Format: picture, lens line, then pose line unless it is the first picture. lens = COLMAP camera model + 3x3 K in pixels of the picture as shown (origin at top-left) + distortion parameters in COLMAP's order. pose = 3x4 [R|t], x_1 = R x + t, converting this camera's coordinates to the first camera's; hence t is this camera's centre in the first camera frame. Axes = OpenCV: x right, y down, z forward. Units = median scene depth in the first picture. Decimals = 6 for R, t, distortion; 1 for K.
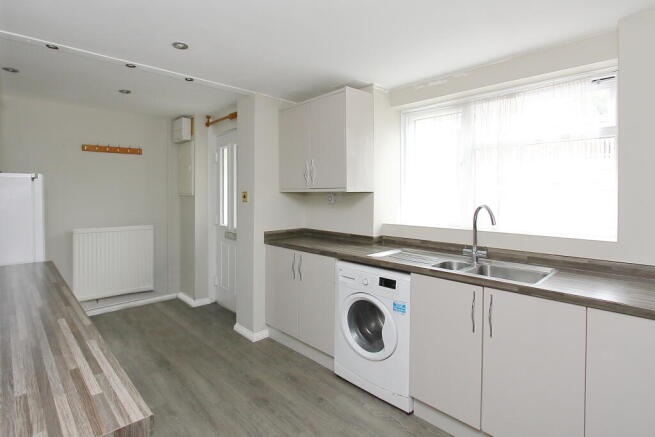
lens RADIAL K [[334.3, 0, 307.5], [0, 334.3, 200.0], [0, 0, 1]] dist [-0.000112, 0.000746]
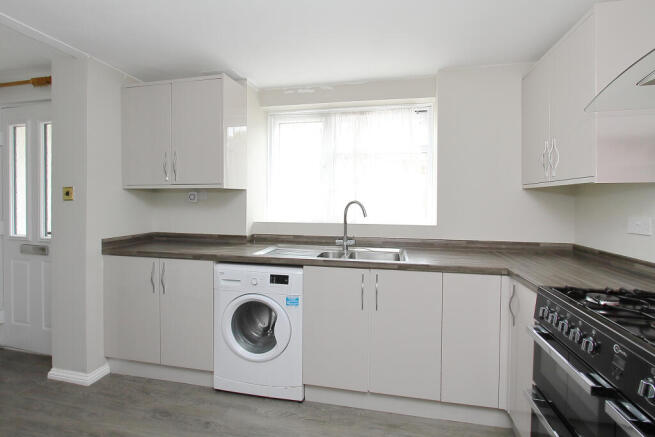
lens RADIAL K [[306.4, 0, 331.2], [0, 306.4, 204.9], [0, 0, 1]] dist [-0.006317, 0.000088]
pose [[0.808436, -0.008414, 0.588524, -0.138947], [0.007232, 0.999964, 0.004361, 0.019518], [-0.588539, 0.000731, 0.808468, 0.139845]]
